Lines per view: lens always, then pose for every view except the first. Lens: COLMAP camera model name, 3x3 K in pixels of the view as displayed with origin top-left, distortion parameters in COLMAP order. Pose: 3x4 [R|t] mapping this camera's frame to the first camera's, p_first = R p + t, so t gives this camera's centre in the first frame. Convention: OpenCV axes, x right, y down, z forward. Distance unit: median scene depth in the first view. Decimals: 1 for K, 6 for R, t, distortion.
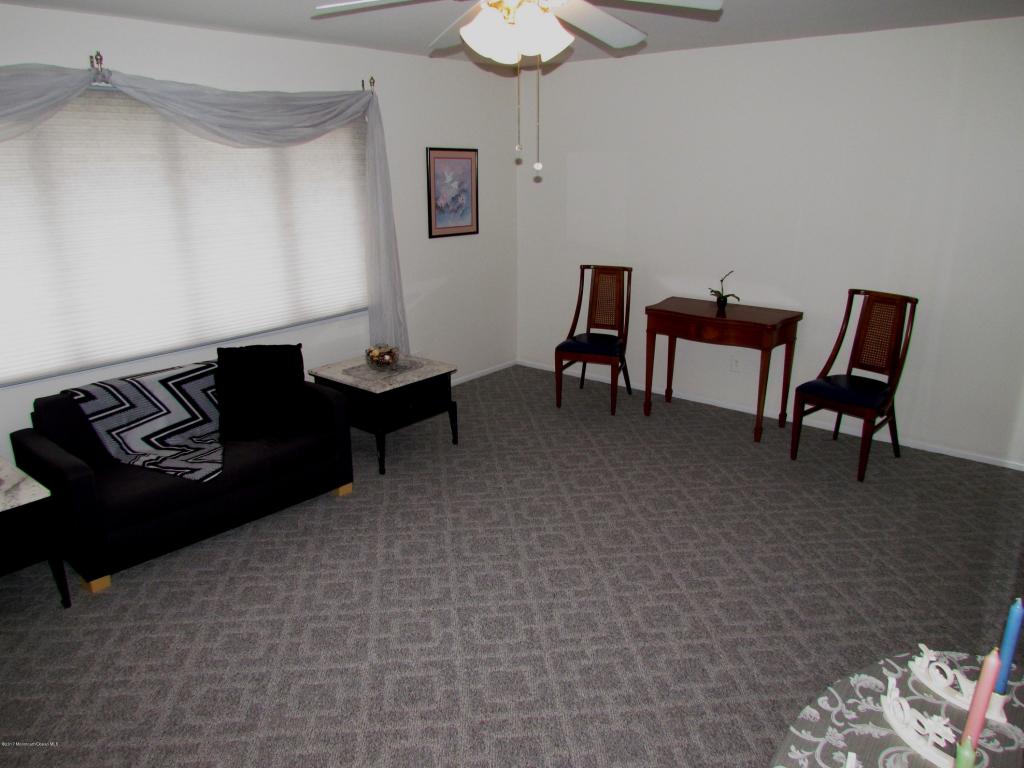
lens RADIAL K [[728.1, 0, 507.4], [0, 728.1, 377.6], [0, 0, 1]] dist [-0.037604, 0.002697]
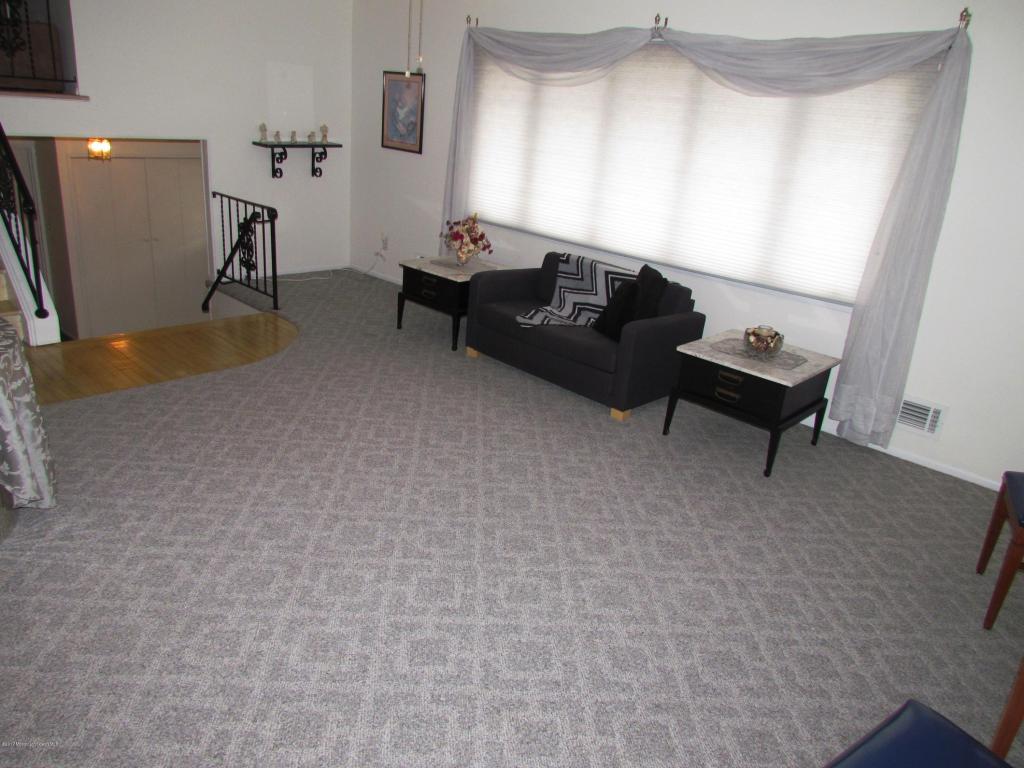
lens RADIAL K [[728.1, 0, 506.1], [0, 728.1, 390.7], [0, 0, 1]] dist [-0.037604, 0.002697]
pose [[-0.075960, 0.357116, -0.930966, 0.837235], [-0.362177, 0.860014, 0.359449, -0.218294], [0.929009, 0.364479, 0.064013, 0.834609]]
